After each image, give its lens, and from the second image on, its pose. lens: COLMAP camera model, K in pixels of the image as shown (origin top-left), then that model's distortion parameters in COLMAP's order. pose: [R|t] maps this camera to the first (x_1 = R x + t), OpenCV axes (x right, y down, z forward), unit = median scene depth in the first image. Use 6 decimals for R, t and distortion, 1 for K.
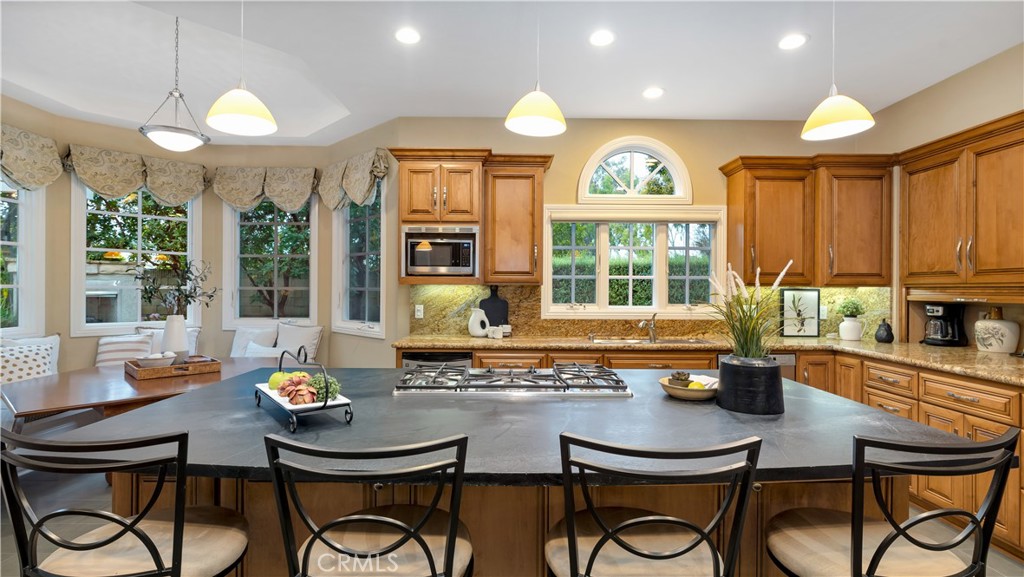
lens RADIAL K [[479.0, 0, 514.3], [0, 479.0, 285.4], [0, 0, 1]] dist [-0.003518, -0.001207]
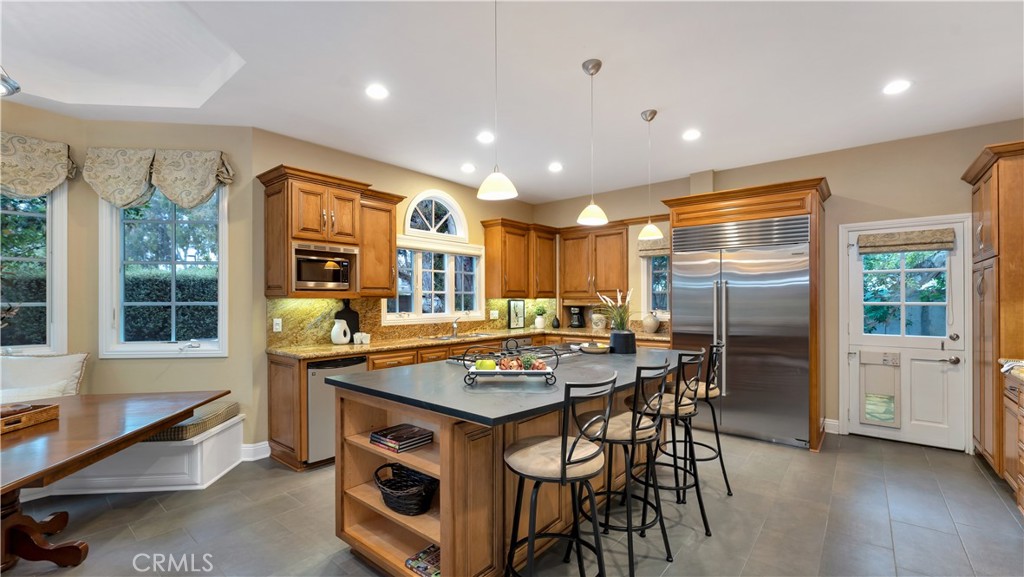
lens RADIAL K [[424.2, 0, 517.1], [0, 424.2, 292.0], [0, 0, 1]] dist [0.000111, 0.000048]
pose [[0.649153, 0.006485, 0.760630, -0.569807], [0.001980, 0.999946, -0.010215, -0.005128], [-0.760655, 0.008137, 0.649105, 0.032731]]
